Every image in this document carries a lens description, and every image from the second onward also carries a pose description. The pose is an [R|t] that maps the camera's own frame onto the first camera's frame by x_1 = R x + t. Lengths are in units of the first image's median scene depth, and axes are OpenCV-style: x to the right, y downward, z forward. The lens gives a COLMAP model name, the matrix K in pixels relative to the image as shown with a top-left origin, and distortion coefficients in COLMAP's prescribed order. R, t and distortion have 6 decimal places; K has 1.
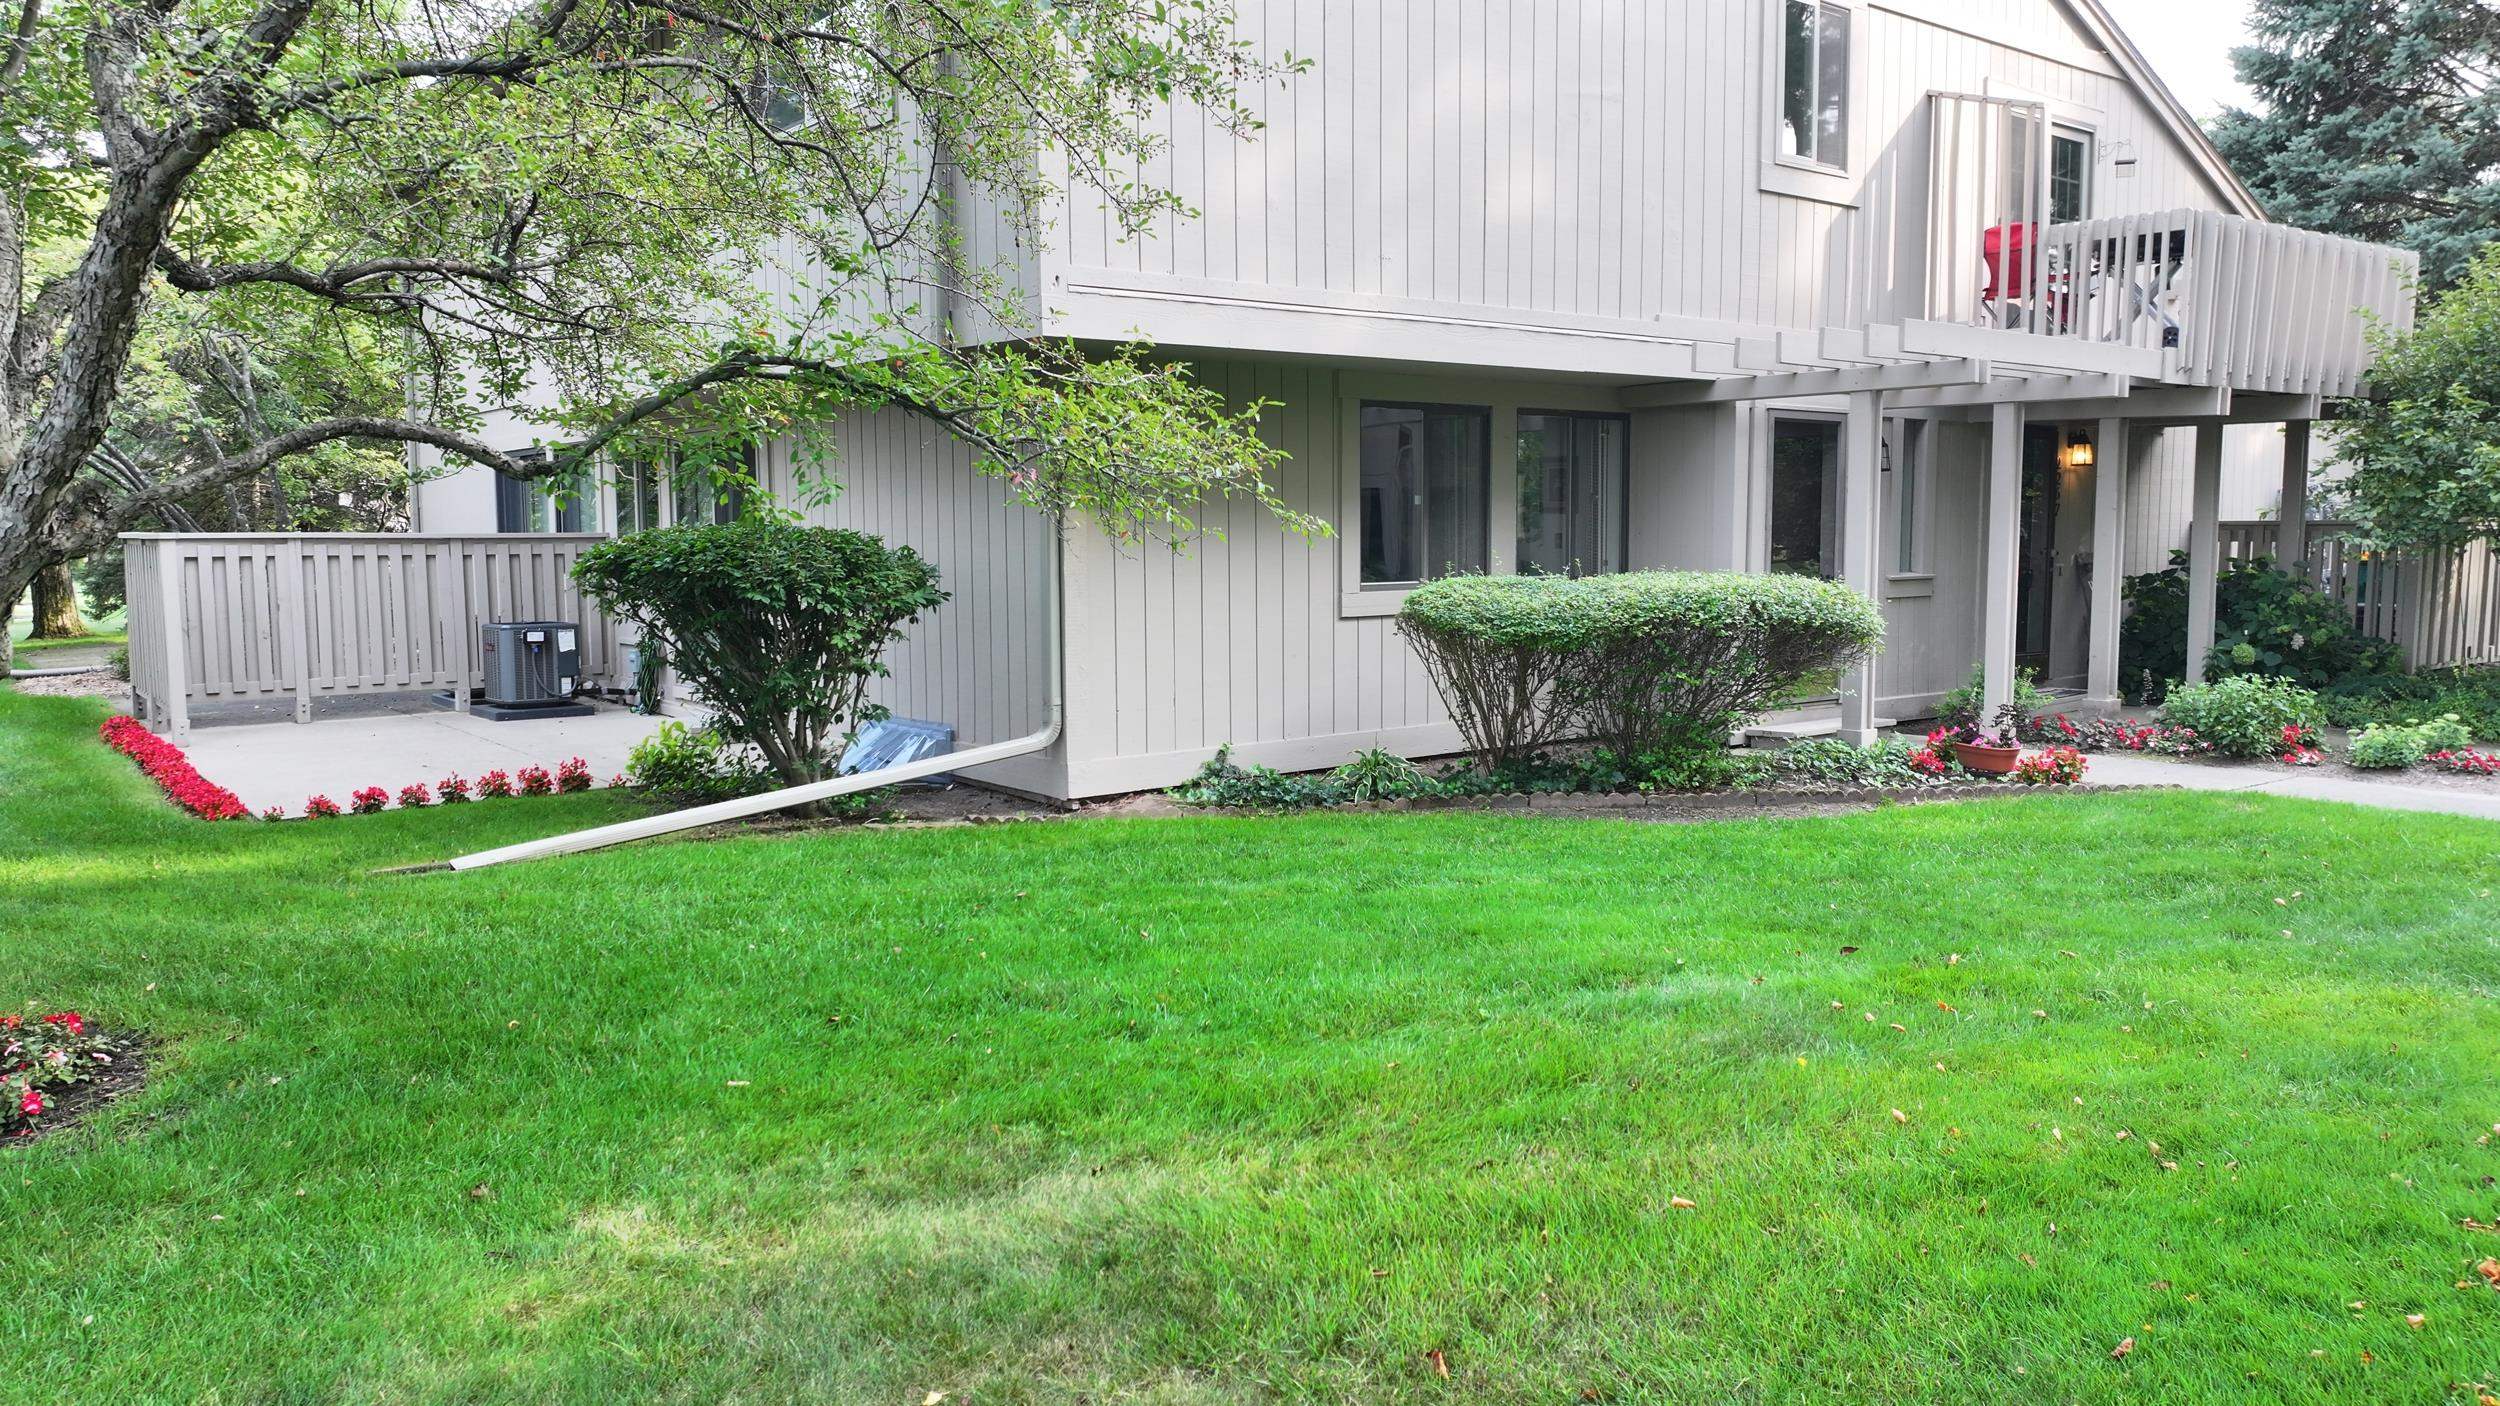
lens RADIAL K [[1716.9, 0, 1253.2], [0, 1716.9, 713.2], [0, 0, 1]] dist [-0.010273, 0.018833]
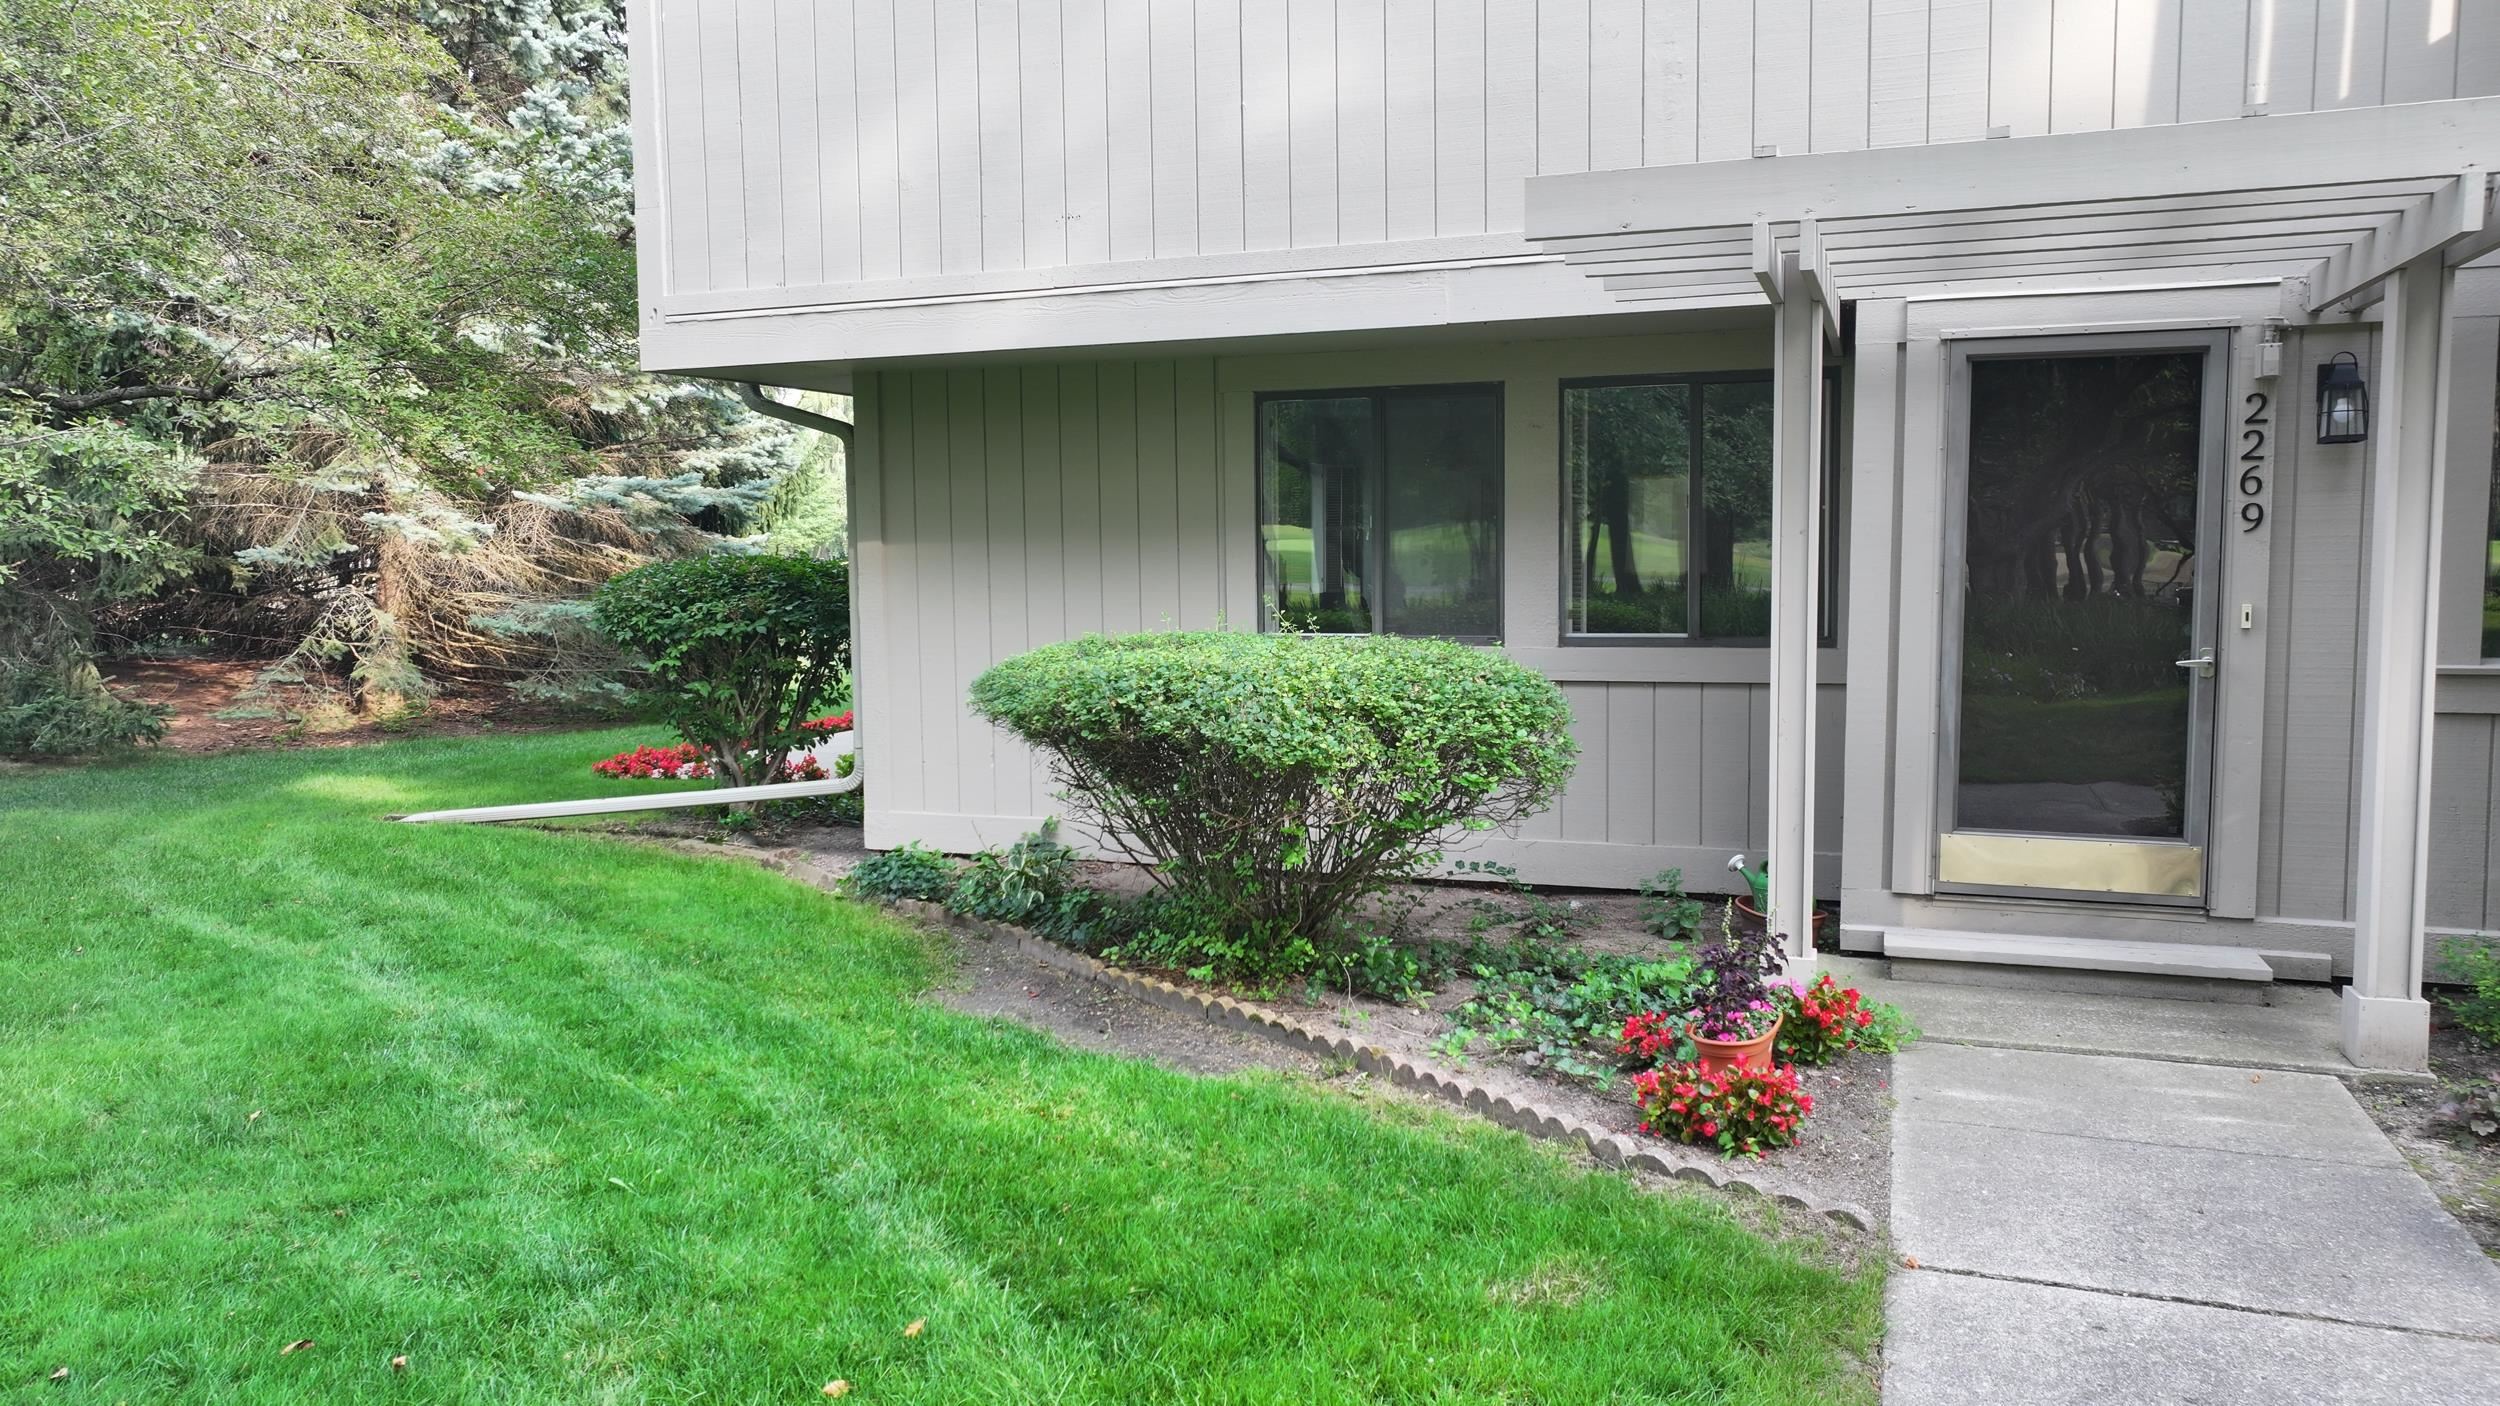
lens RADIAL K [[1716.9, 0, 1245.9], [0, 1716.9, 701.7], [0, 0, 1]] dist [-0.010273, 0.018833]
pose [[0.533036, 0.077747, -0.842513, 0.846877], [-0.086327, 0.995570, 0.037254, -0.089090], [0.841677, 0.052874, 0.537386, 0.711790]]
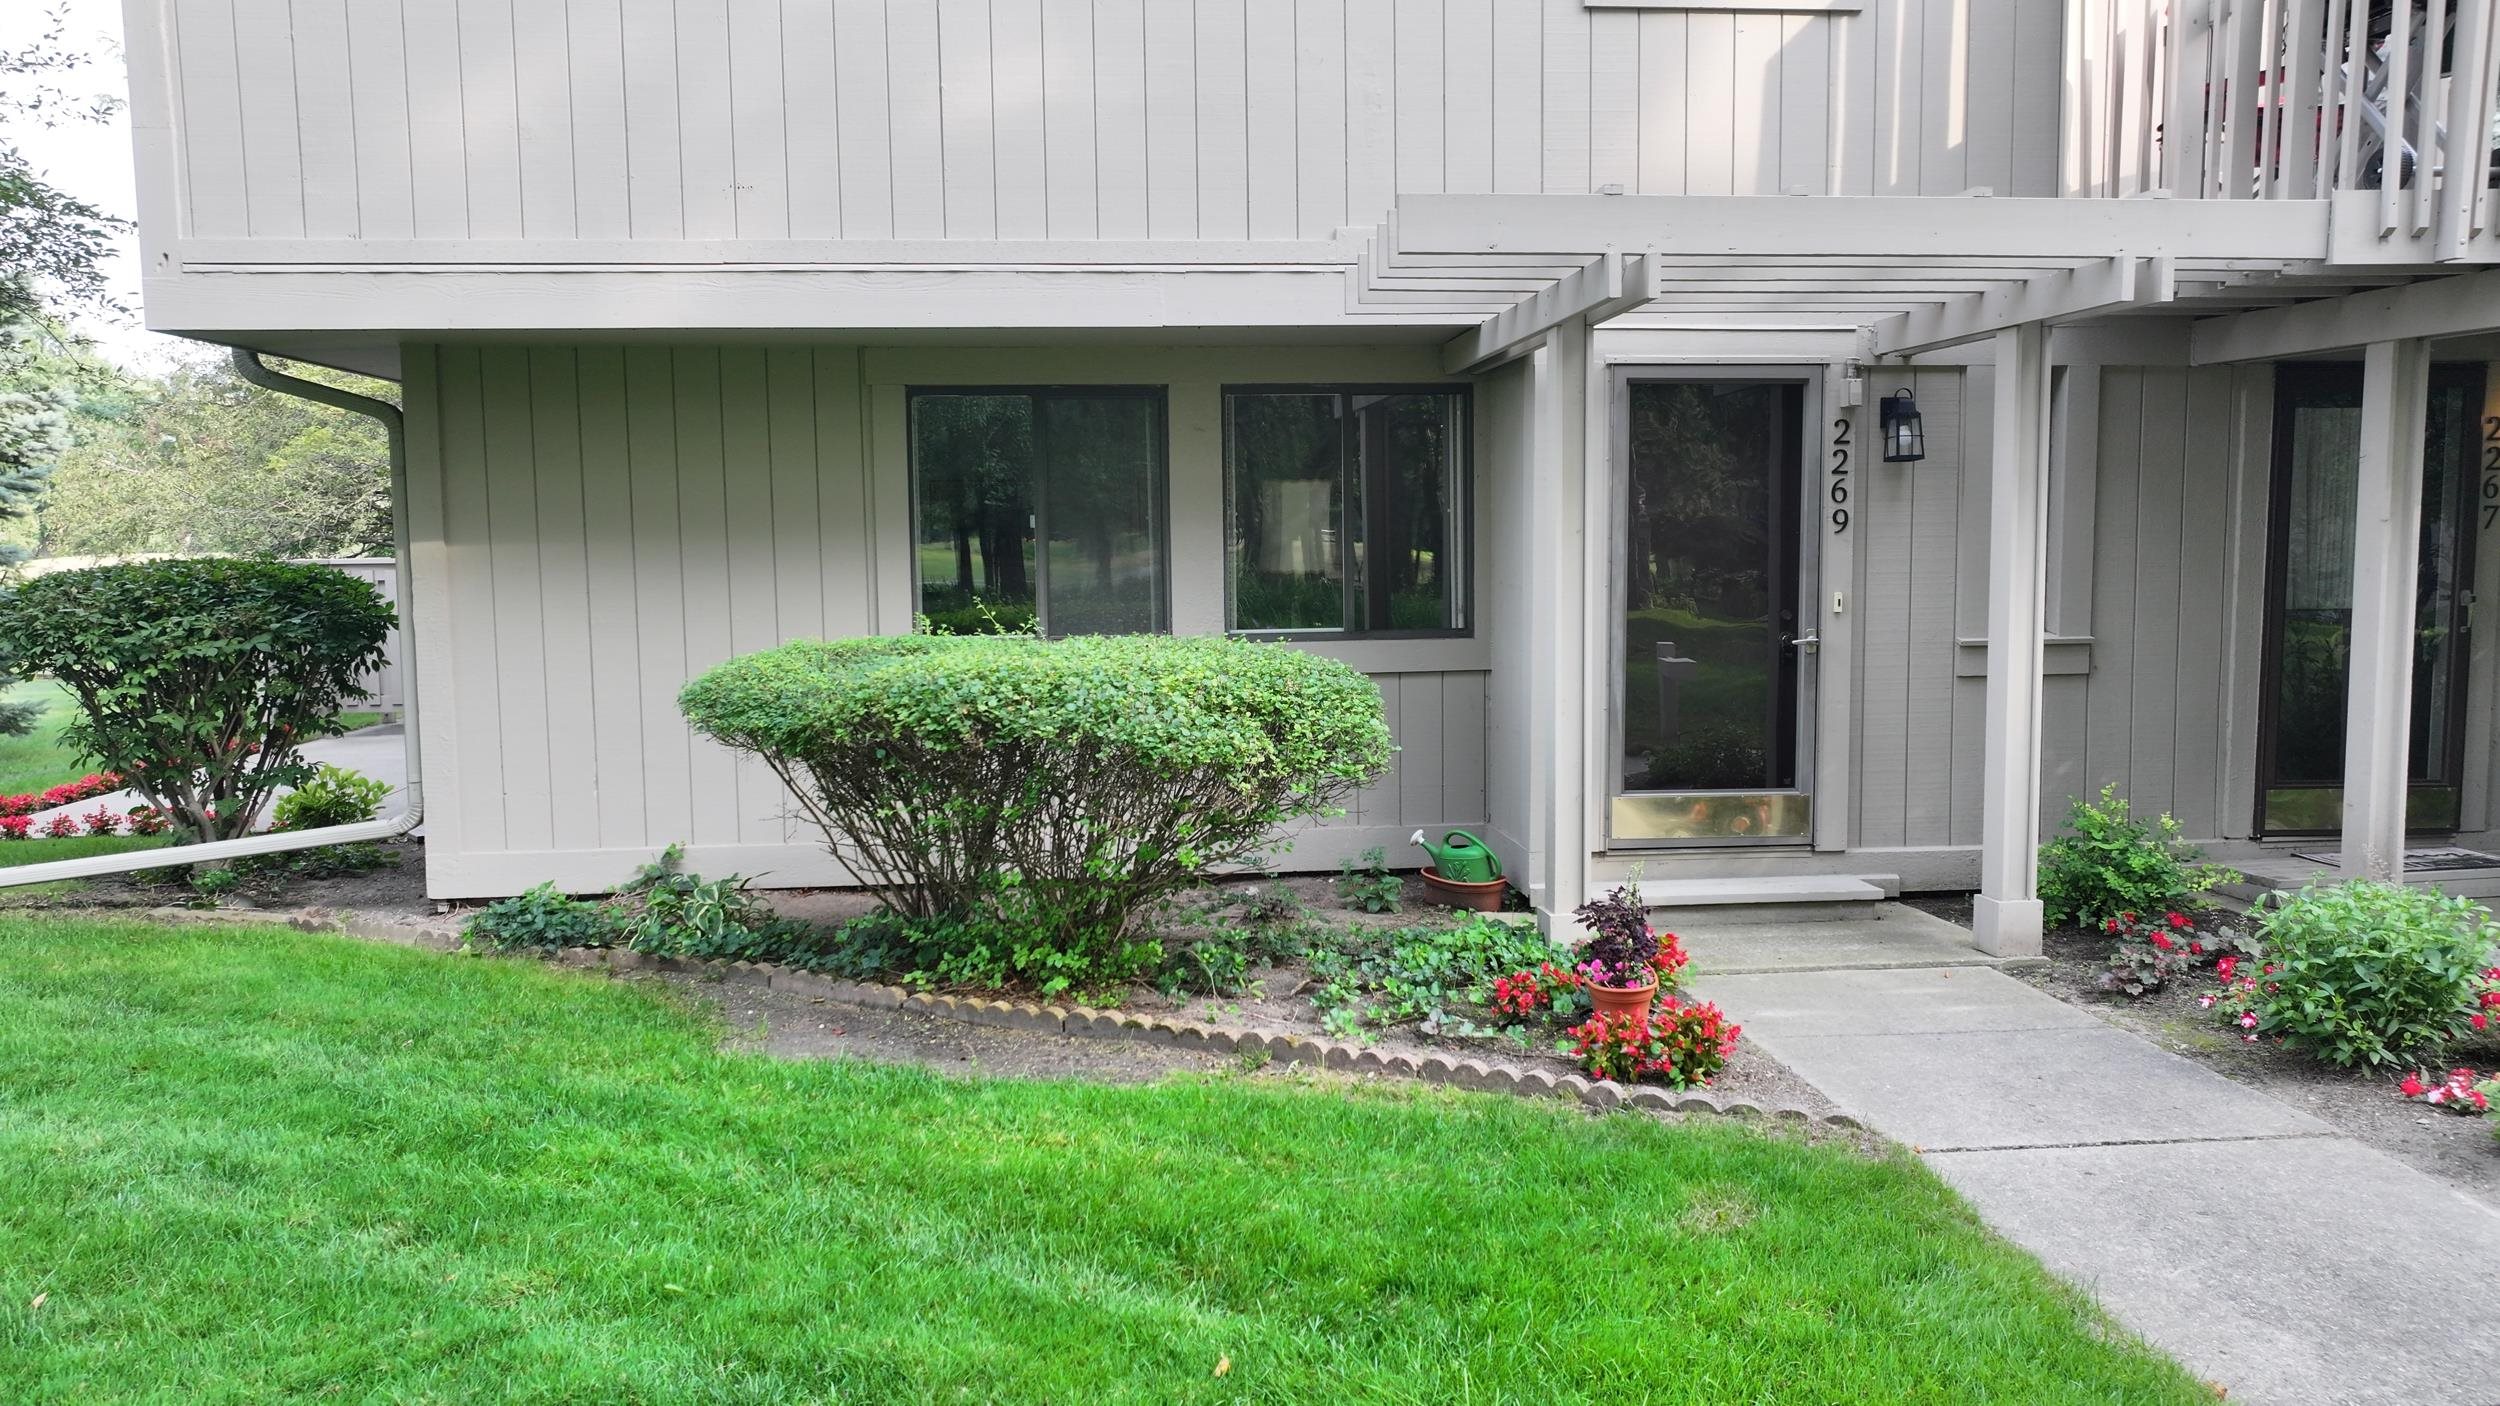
lens RADIAL K [[1716.9, 0, 1236.5], [0, 1716.9, 693.2], [0, 0, 1]] dist [-0.010273, 0.018833]
pose [[0.840349, 0.044923, -0.540181, 0.689868], [-0.054779, 0.998496, -0.002181, -0.070362], [0.539270, 0.031424, 0.841546, 0.558666]]
